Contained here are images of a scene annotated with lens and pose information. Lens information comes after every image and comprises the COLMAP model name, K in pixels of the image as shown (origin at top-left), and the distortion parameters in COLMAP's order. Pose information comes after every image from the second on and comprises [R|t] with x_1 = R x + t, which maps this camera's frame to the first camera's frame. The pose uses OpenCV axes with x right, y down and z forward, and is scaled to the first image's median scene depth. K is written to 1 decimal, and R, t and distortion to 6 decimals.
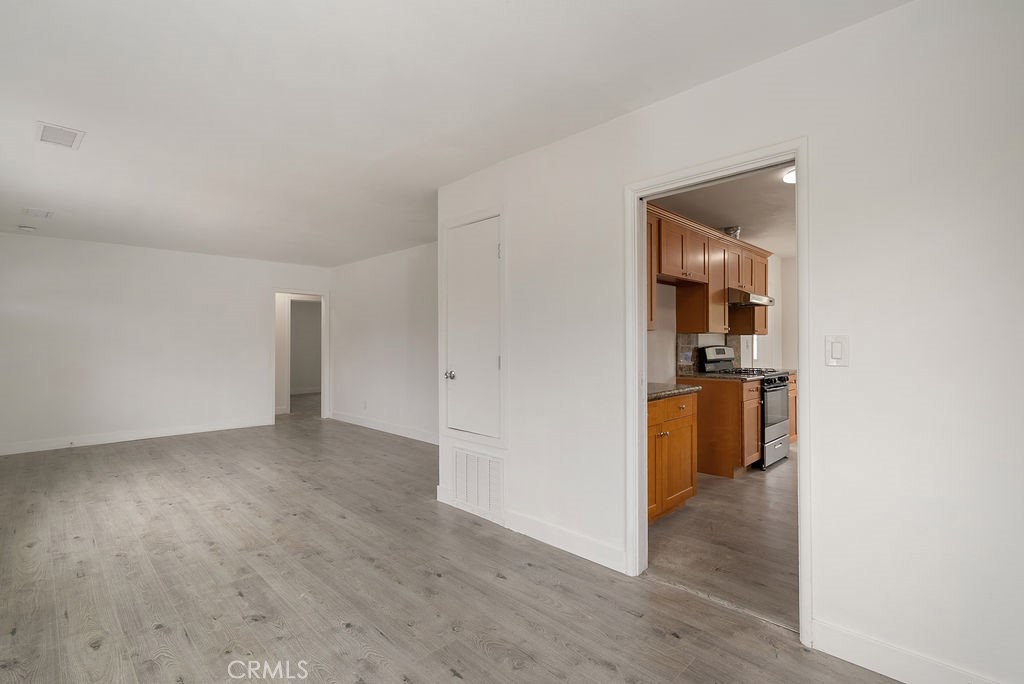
lens RADIAL K [[474.8, 0, 513.0], [0, 474.8, 336.2], [0, 0, 1]] dist [-0.004426, 0.003124]
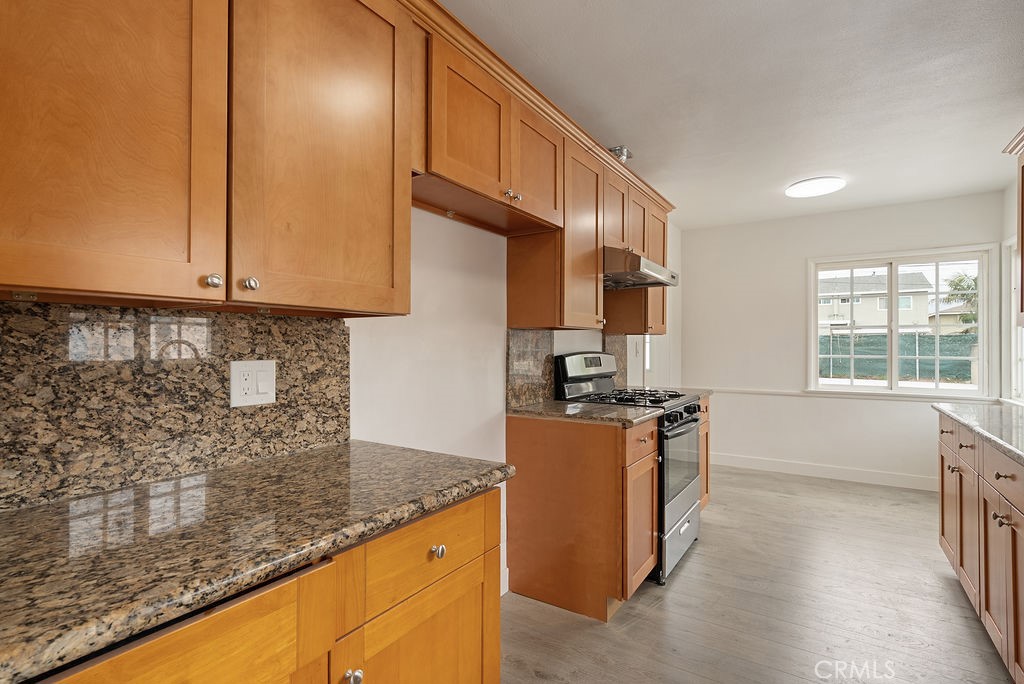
lens RADIAL K [[488.1, 0, 512.2], [0, 488.1, 344.8], [0, 0, 1]] dist [-0.002347, -0.000018]
pose [[0.979475, 0.000866, 0.201565, 0.237749], [-0.002474, 0.999967, 0.007726, 0.007439], [-0.201552, -0.008067, 0.979445, 0.469364]]
